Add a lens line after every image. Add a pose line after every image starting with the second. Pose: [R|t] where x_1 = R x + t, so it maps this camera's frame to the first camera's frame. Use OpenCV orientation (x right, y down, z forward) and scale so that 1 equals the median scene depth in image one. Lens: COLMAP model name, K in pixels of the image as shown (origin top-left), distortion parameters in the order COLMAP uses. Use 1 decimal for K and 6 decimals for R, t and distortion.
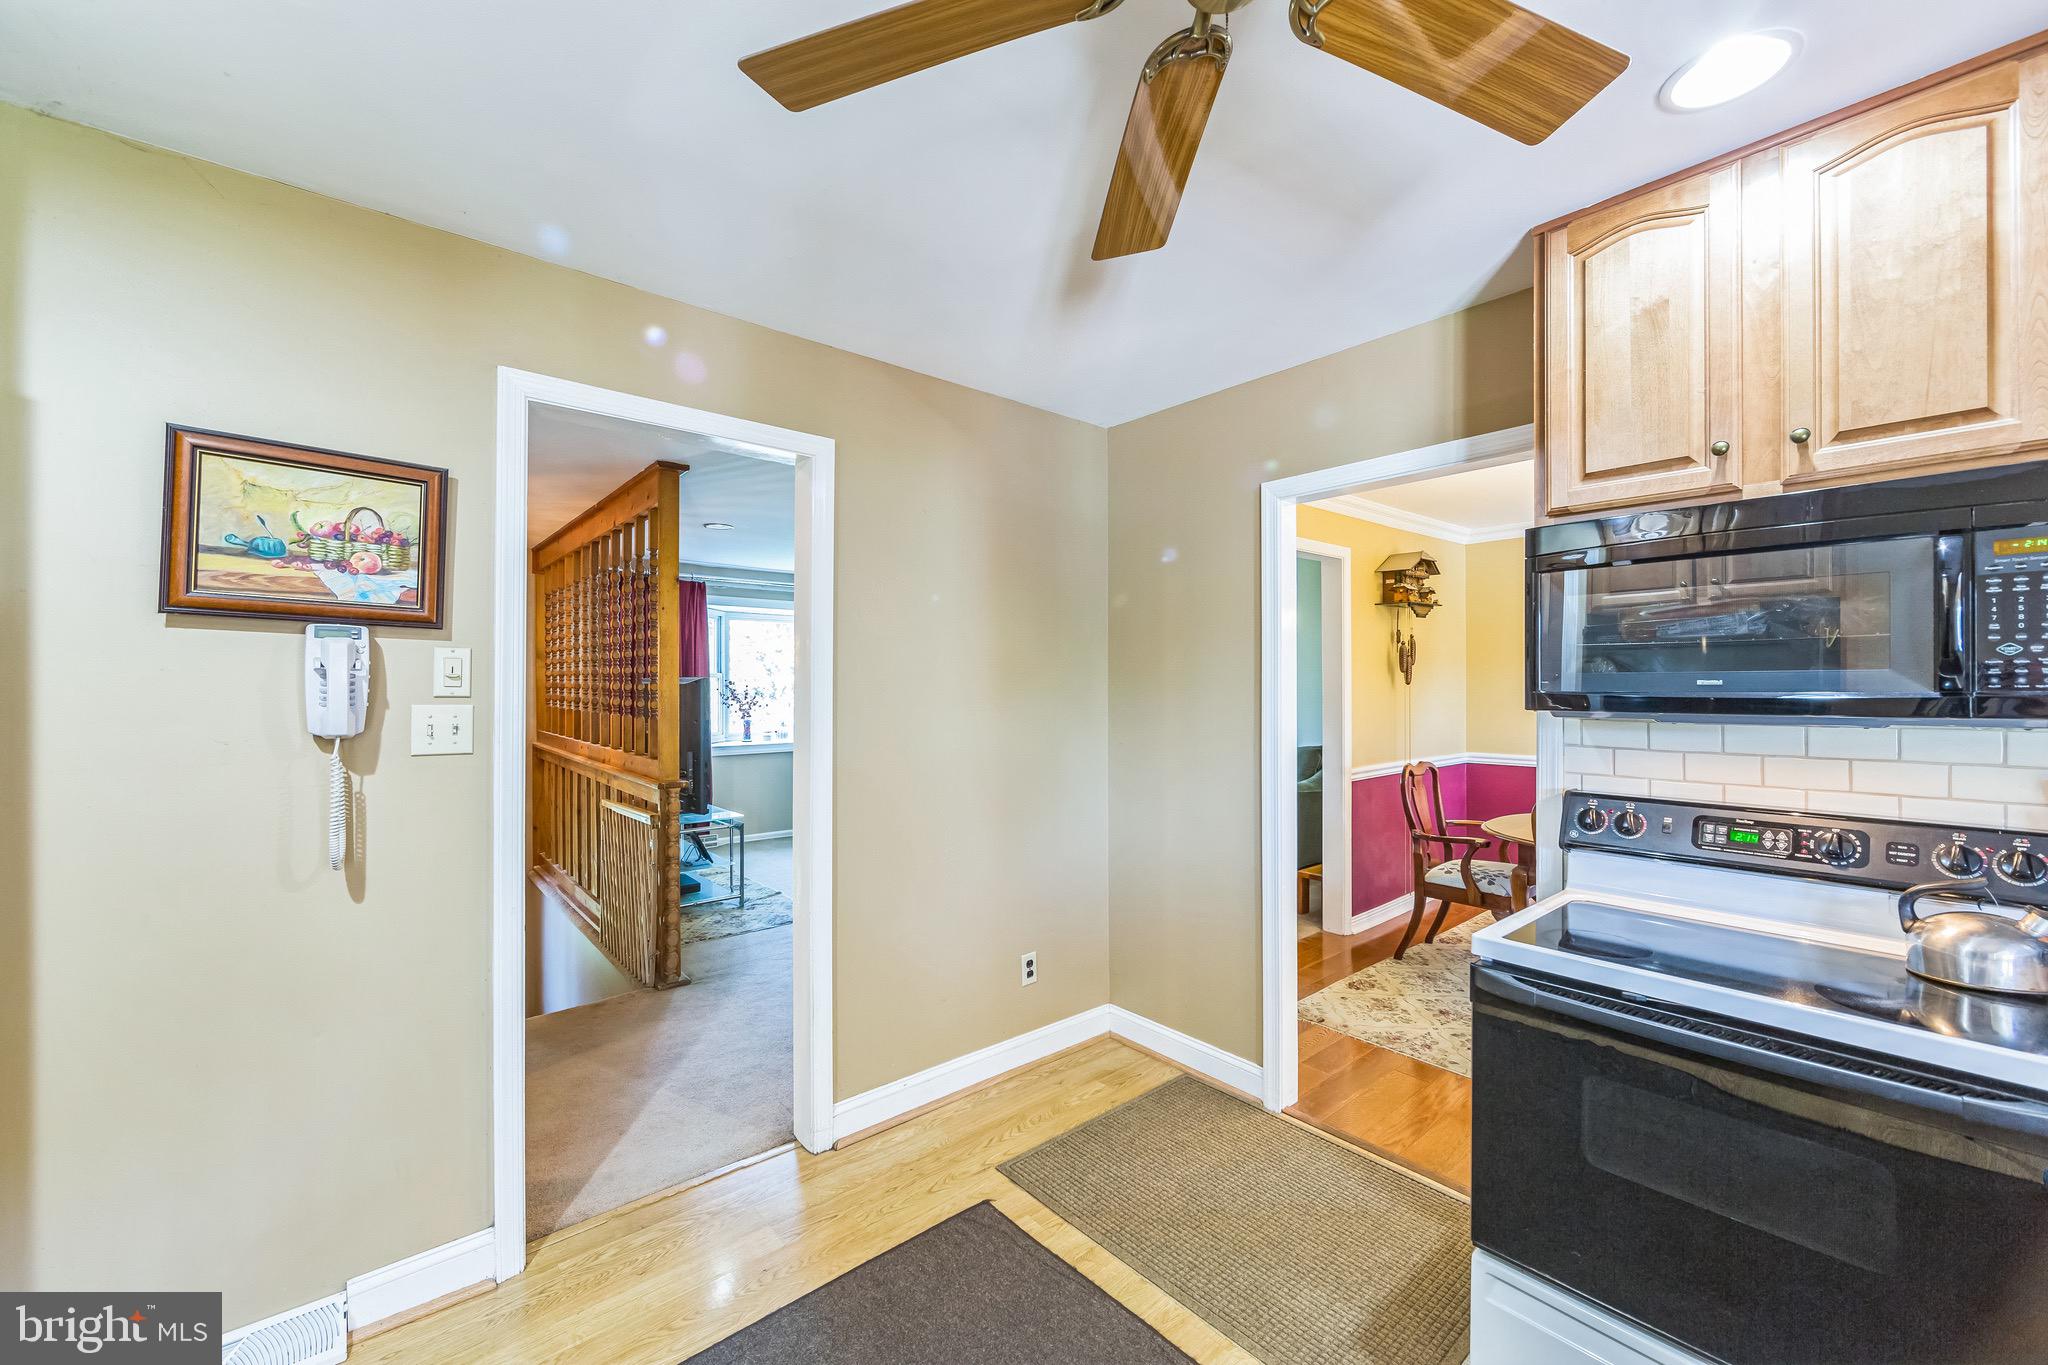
lens RADIAL K [[808.0, 0, 1025.1], [0, 808.0, 686.1], [0, 0, 1]] dist [0.000911, -0.000002]
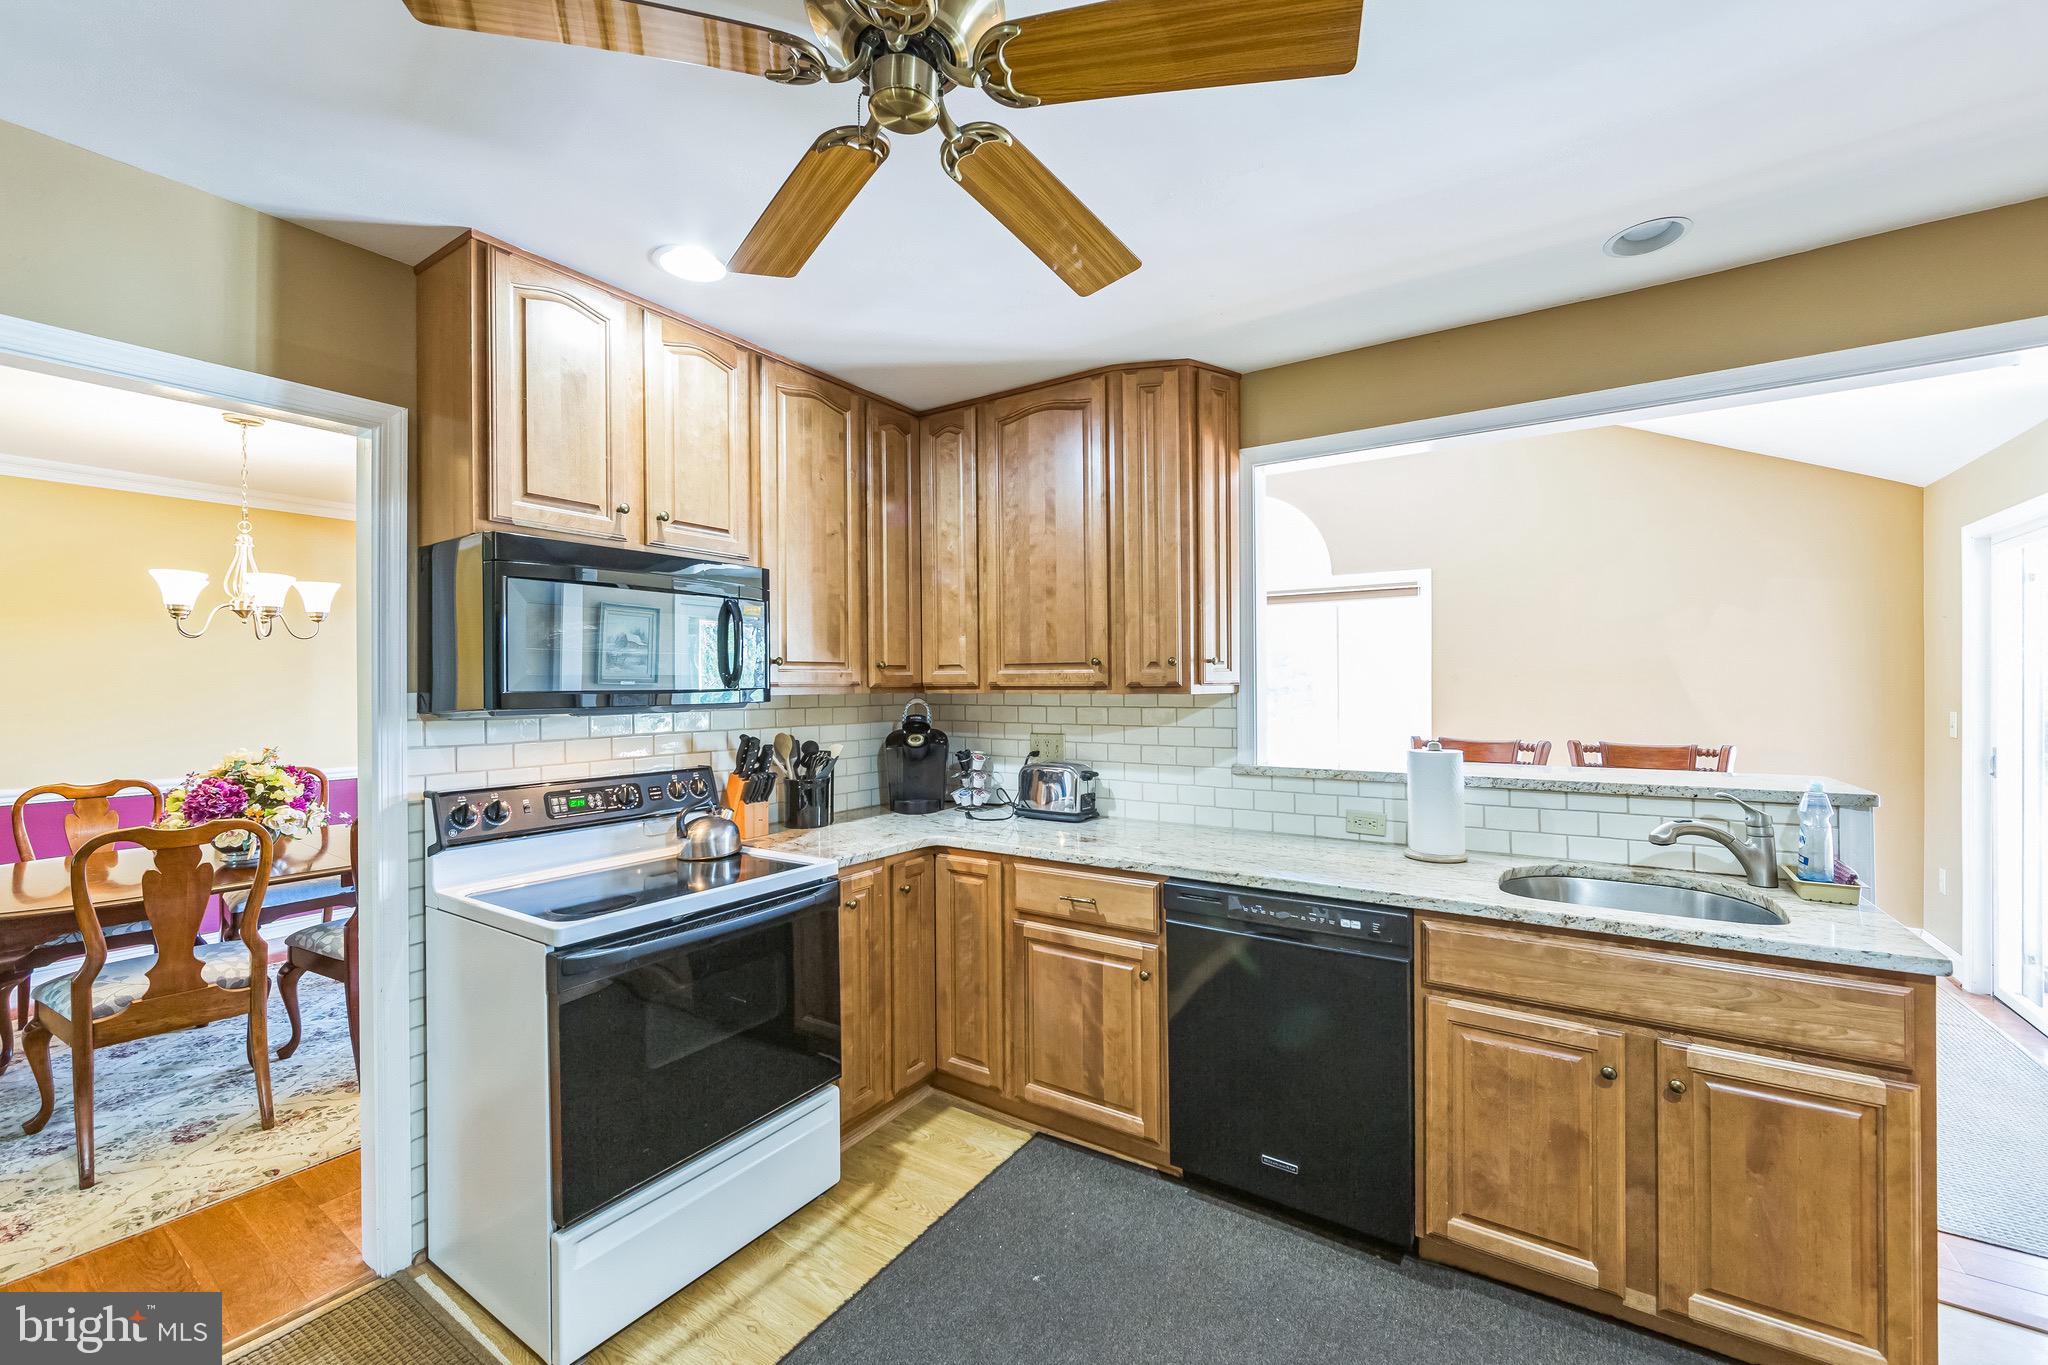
lens RADIAL K [[815.5, 0, 1023.9], [0, 815.5, 679.2], [0, 0, 1]] dist [-0.000081, -0.000595]
pose [[-0.272667, 0.008961, 0.962067, -0.560862], [0.006160, 0.999952, -0.007568, 0.002755], [-0.962089, 0.003863, -0.272709, 0.659126]]
